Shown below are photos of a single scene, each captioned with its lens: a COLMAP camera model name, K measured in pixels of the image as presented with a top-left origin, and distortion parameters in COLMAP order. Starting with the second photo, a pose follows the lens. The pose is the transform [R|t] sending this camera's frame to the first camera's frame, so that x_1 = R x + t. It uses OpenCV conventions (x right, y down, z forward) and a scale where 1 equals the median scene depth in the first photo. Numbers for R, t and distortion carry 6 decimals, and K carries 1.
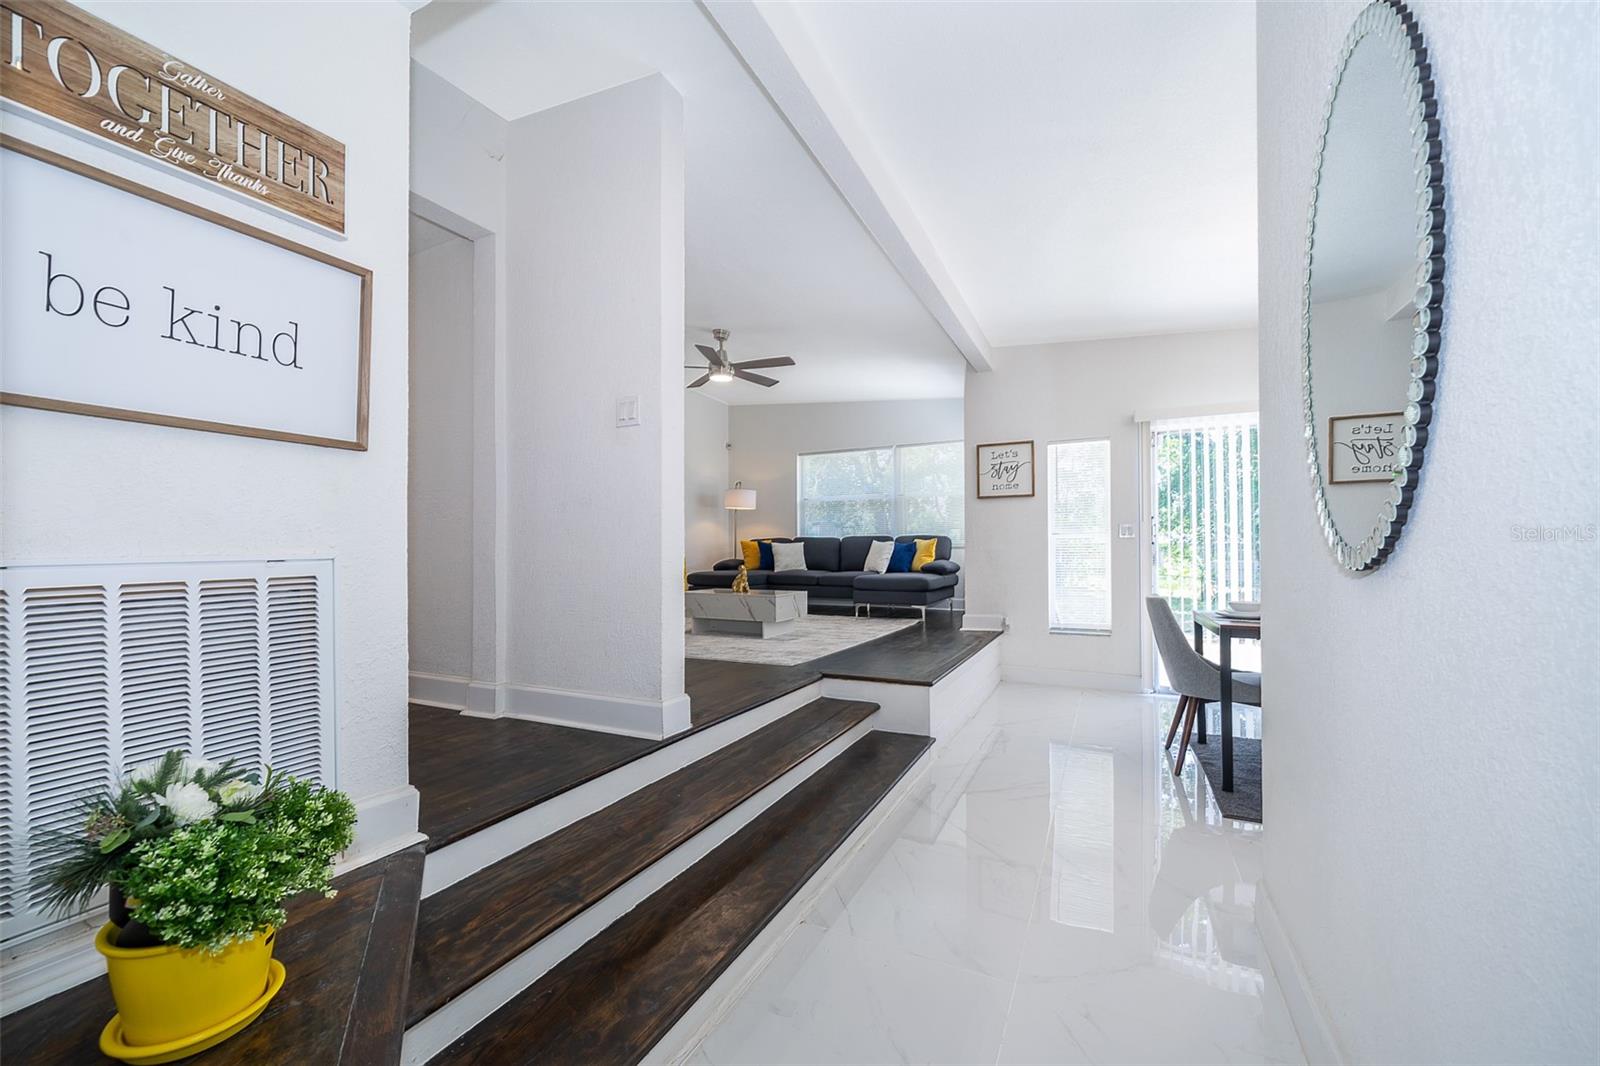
lens RADIAL K [[648.3, 0, 780.9], [0, 648.3, 545.0], [0, 0, 1]] dist [-0.005652, -0.000027]
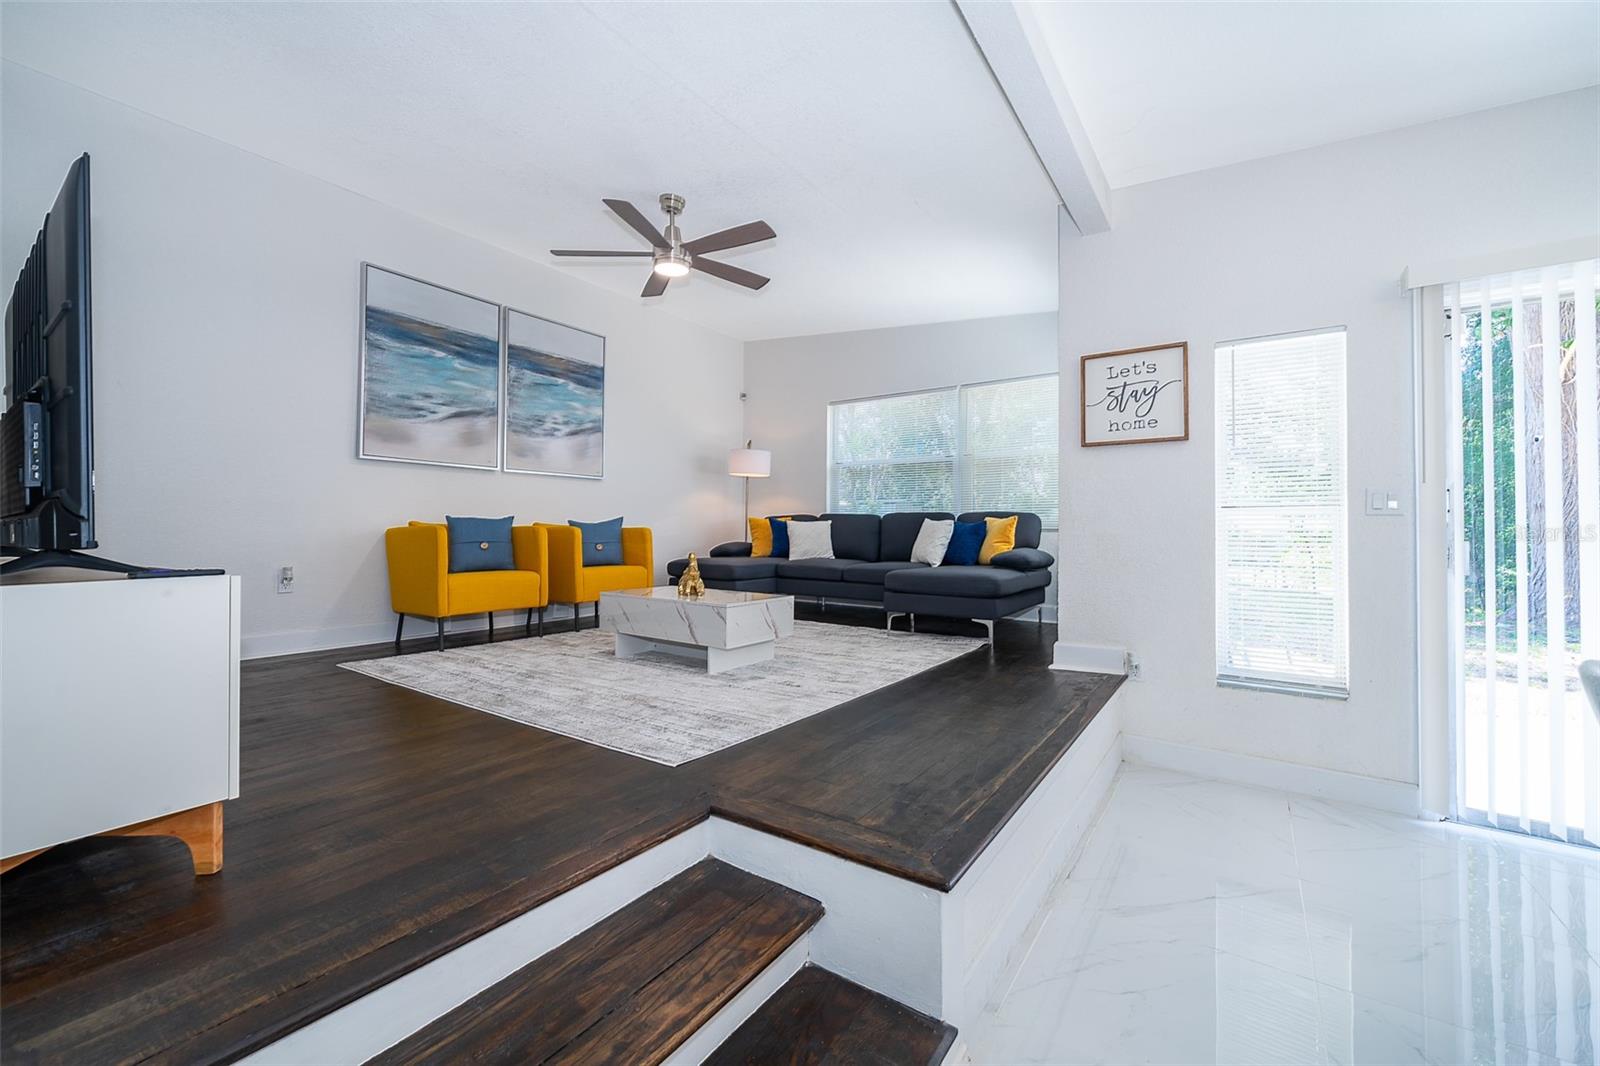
lens RADIAL K [[648.3, 0, 767.0], [0, 648.3, 521.8], [0, 0, 1]] dist [-0.005652, -0.000027]
pose [[0.987619, 0.010462, -0.156524, 0.089865], [-0.011495, 0.999918, -0.005697, 0.002597], [0.156451, 0.007426, 0.987658, 0.295990]]
